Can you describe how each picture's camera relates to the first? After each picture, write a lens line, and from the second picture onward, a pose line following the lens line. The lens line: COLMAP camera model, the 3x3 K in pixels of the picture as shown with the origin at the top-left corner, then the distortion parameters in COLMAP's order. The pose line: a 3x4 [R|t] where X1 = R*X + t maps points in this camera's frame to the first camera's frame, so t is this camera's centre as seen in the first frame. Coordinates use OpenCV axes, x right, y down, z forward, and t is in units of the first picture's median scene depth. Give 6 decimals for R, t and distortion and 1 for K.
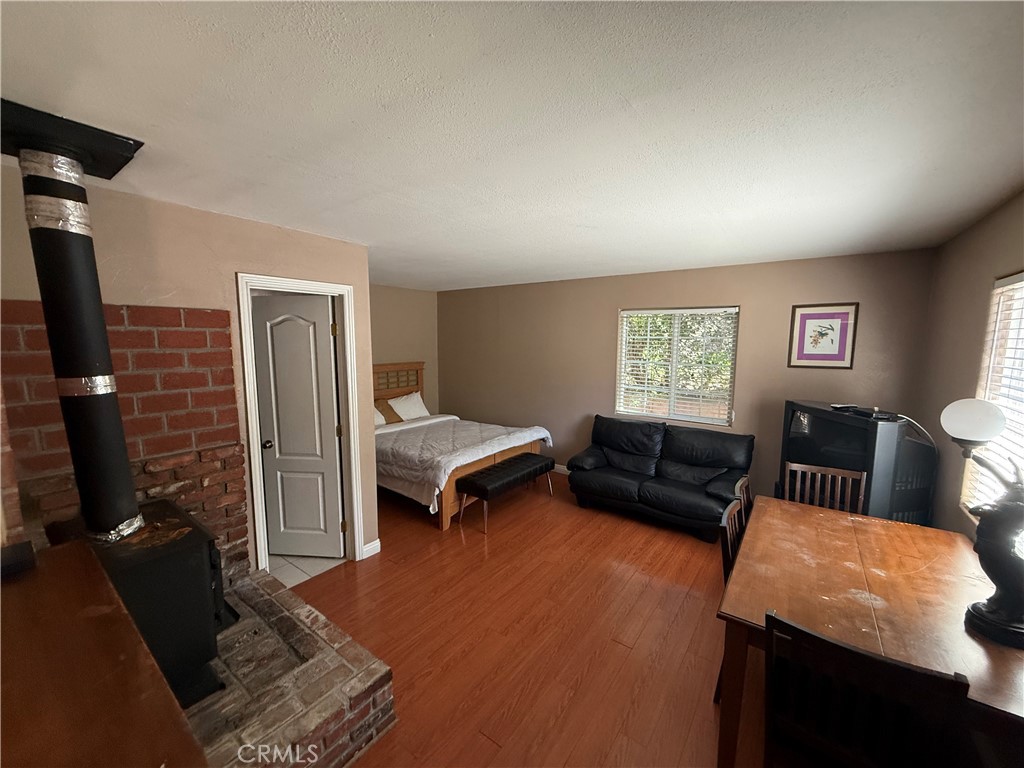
lens RADIAL K [[405.7, 0, 510.3], [0, 405.7, 385.0], [0, 0, 1]] dist [-0.000945, 0.000162]
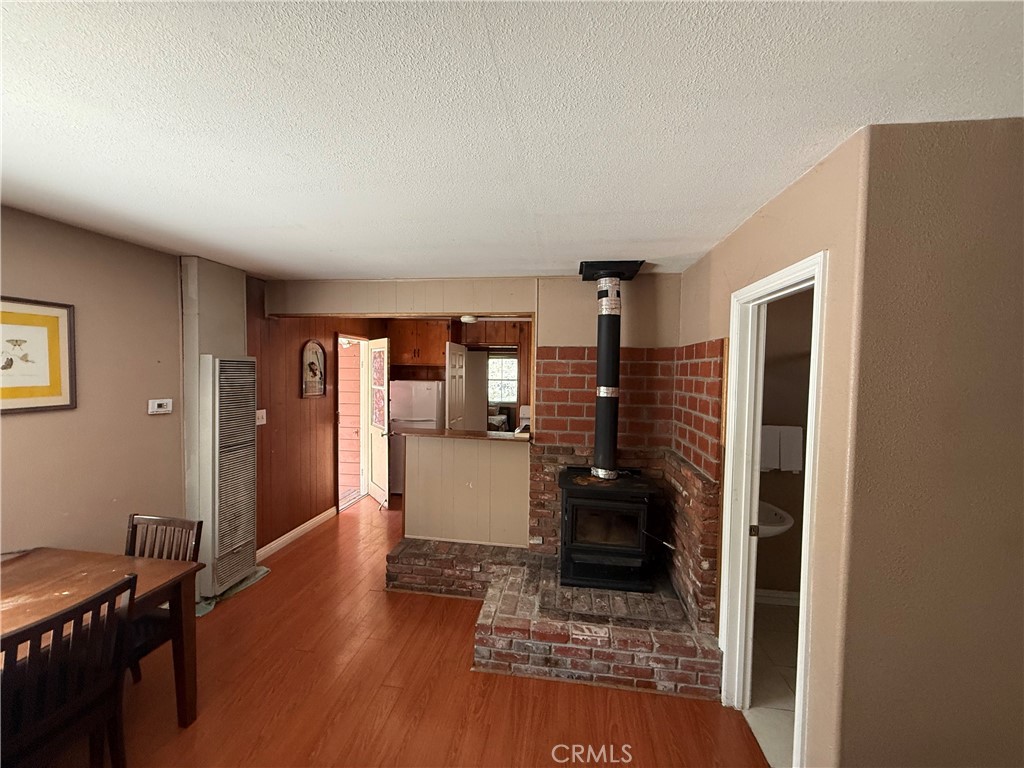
lens RADIAL K [[405.7, 0, 508.9], [0, 405.7, 388.1], [0, 0, 1]] dist [-0.000945, 0.000162]
pose [[-0.882181, 0.001606, -0.470908, 0.176923], [-0.075405, 0.986609, 0.144625, -0.179952], [0.464834, 0.163094, -0.870247, 1.718122]]
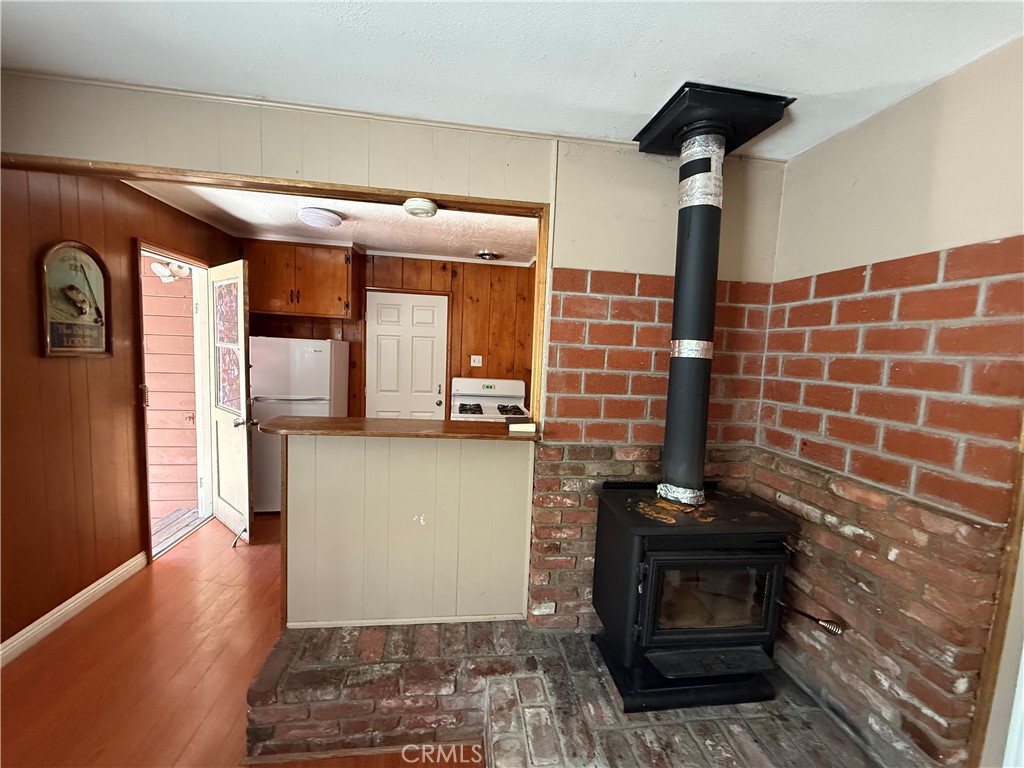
lens RADIAL K [[405.7, 0, 510.8], [0, 405.7, 386.5], [0, 0, 1]] dist [-0.000945, 0.000162]
pose [[-0.713215, 0.027080, -0.700422, 0.027231], [-0.130742, 0.976578, 0.170886, -0.018146], [0.688644, 0.213453, -0.692970, 1.014185]]
